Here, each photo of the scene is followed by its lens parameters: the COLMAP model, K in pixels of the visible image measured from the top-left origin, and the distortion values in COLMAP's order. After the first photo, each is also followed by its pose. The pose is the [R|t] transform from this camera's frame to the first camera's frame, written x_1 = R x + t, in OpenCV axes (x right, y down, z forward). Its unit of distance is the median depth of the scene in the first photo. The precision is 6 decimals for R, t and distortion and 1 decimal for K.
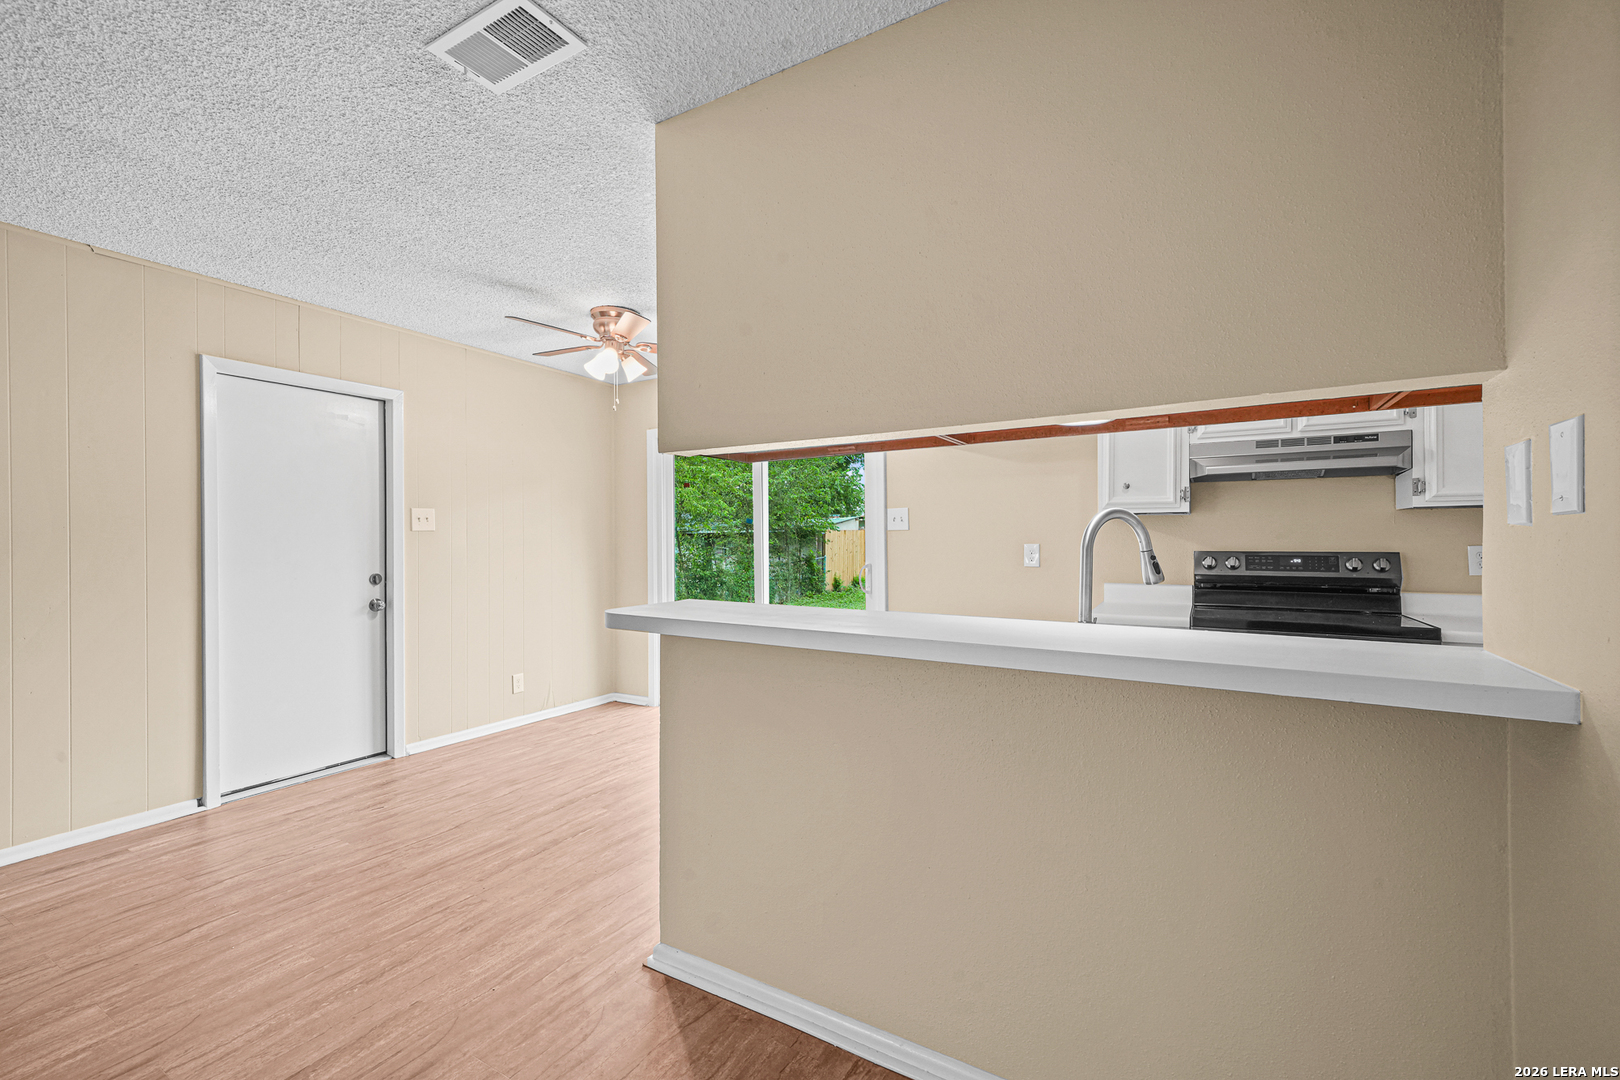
lens RADIAL K [[680.4, 0, 808.5], [0, 680.4, 539.0], [0, 0, 1]] dist [0.000741, 0.001283]
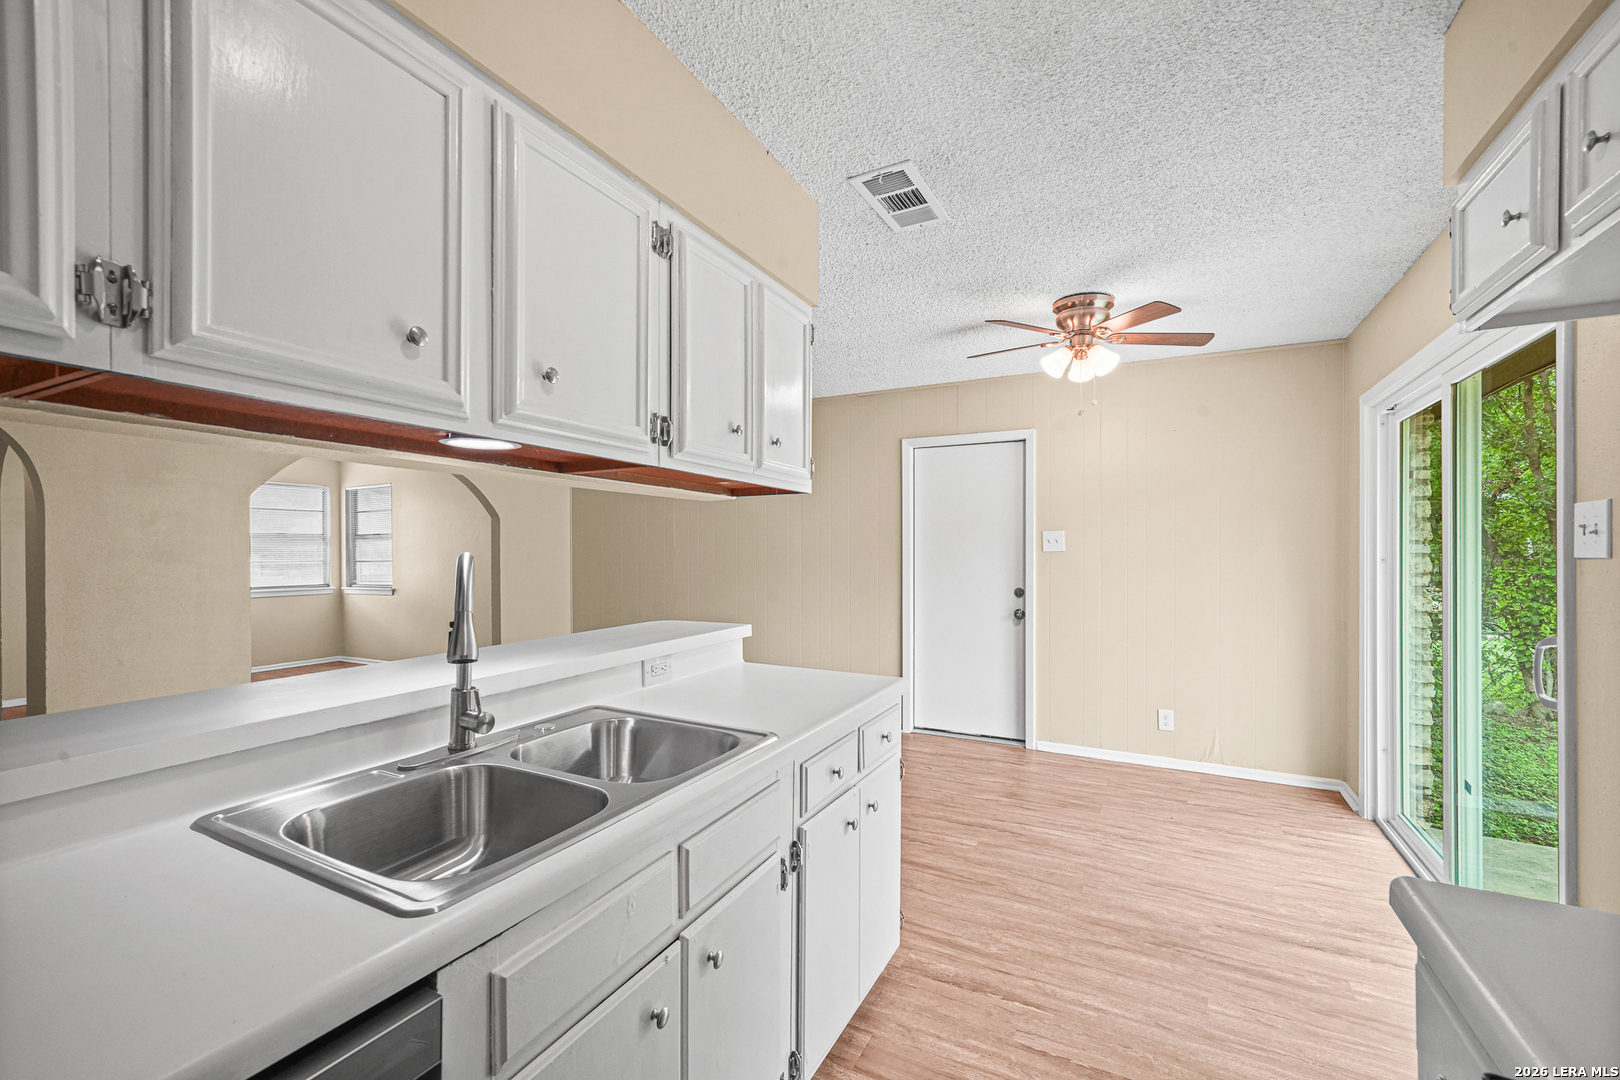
lens RADIAL K [[680.4, 0, 808.8], [0, 680.4, 551.6], [0, 0, 1]] dist [0.000741, 0.001283]
pose [[0.050447, 0.007172, -0.998701, 0.587998], [0.003445, 0.999967, 0.007355, -0.024691], [0.998721, -0.003811, 0.050421, 0.640254]]
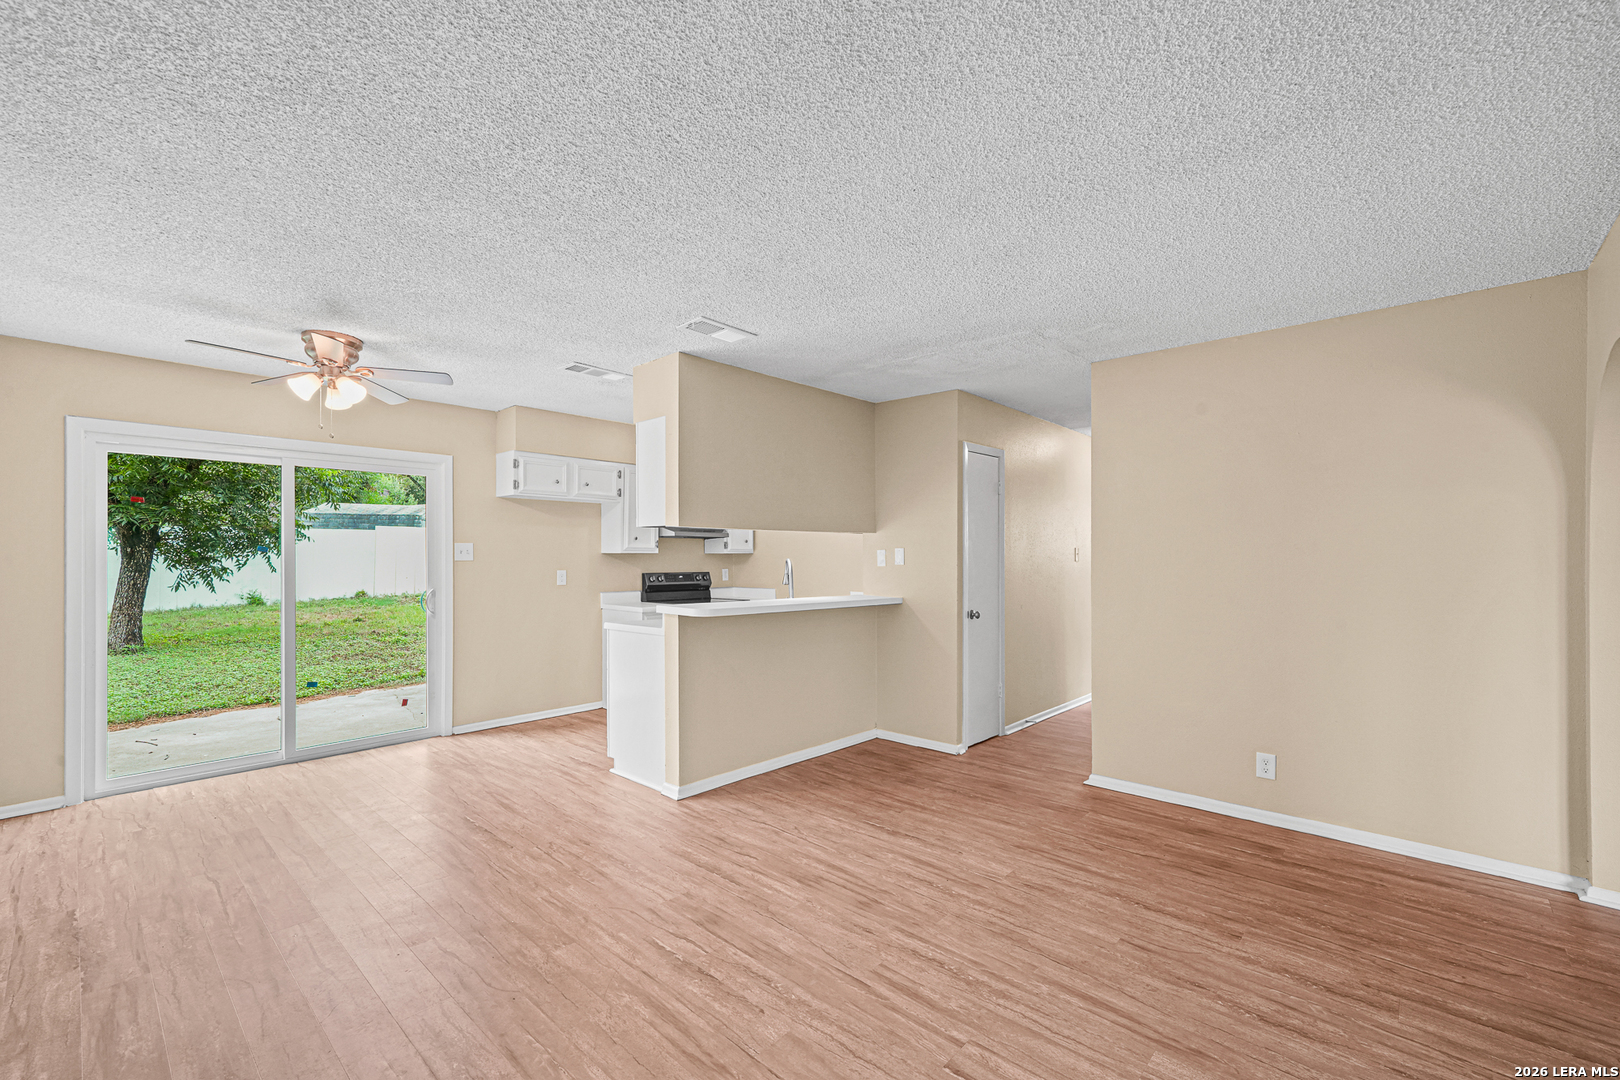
lens RADIAL K [[680.4, 0, 802.0], [0, 680.4, 558.3], [0, 0, 1]] dist [0.000741, 0.001283]
pose [[0.215292, 0.002255, 0.976547, -1.129269], [-0.004398, 0.999989, -0.001340, -0.021381], [-0.976540, -0.004007, 0.215300, 0.151196]]
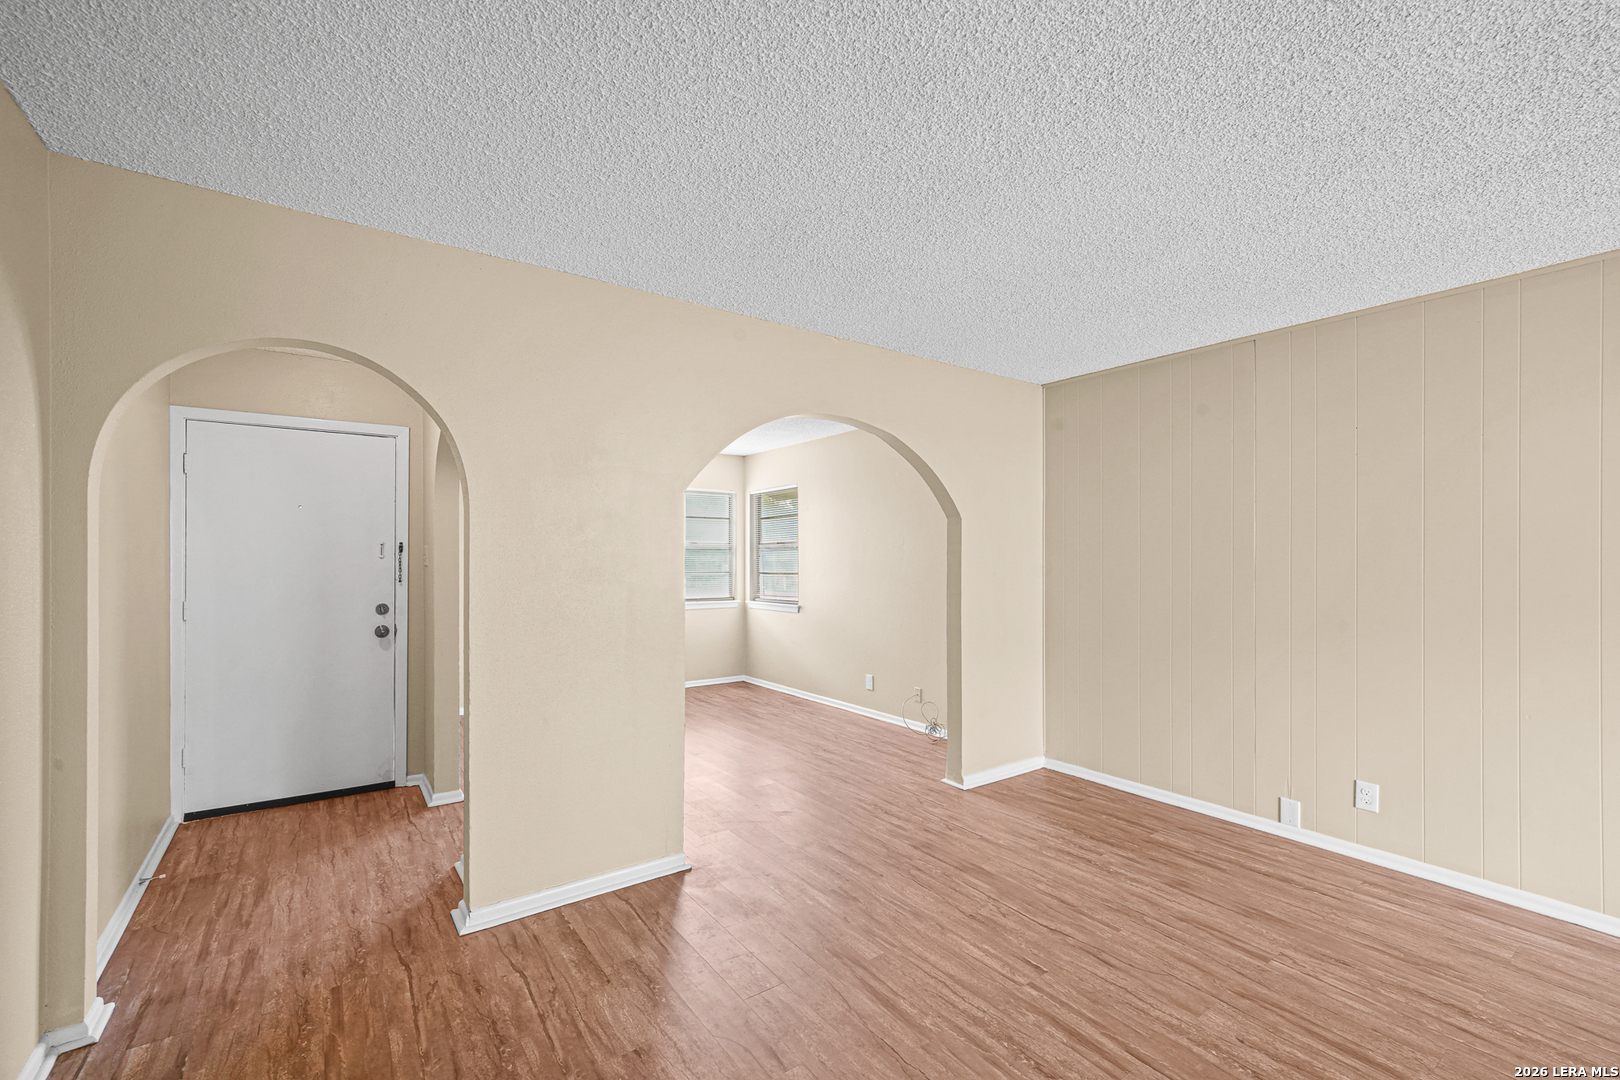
lens RADIAL K [[680.4, 0, 800.1], [0, 680.4, 563.9], [0, 0, 1]] dist [0.000741, 0.001283]
pose [[-0.416066, 0.012828, -0.909244, 0.060344], [0.002555, 0.999913, 0.012938, -0.035817], [0.909331, 0.003060, -0.416062, 0.209221]]
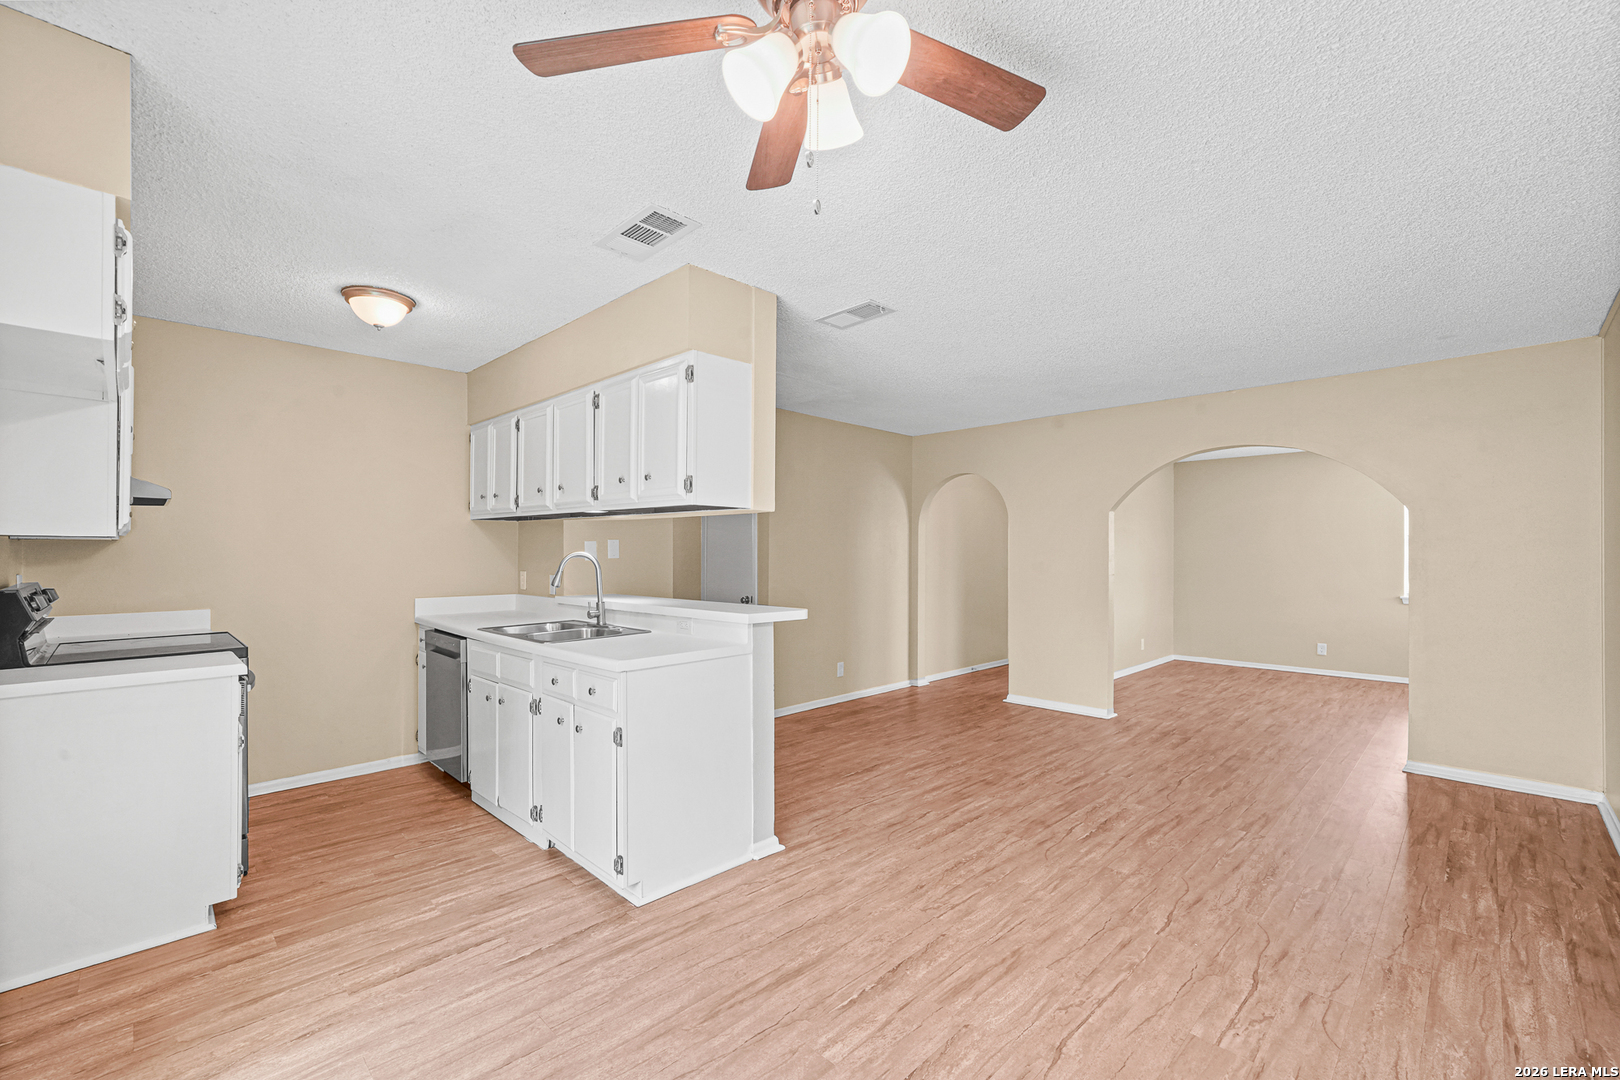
lens RADIAL K [[680.4, 0, 805.0], [0, 680.4, 551.8], [0, 0, 1]] dist [0.000741, 0.001283]
pose [[-0.966615, 0.001233, 0.256232, -0.382864], [0.000431, 0.999995, -0.003187, -0.018425], [-0.256234, -0.002971, -0.966610, 1.392757]]
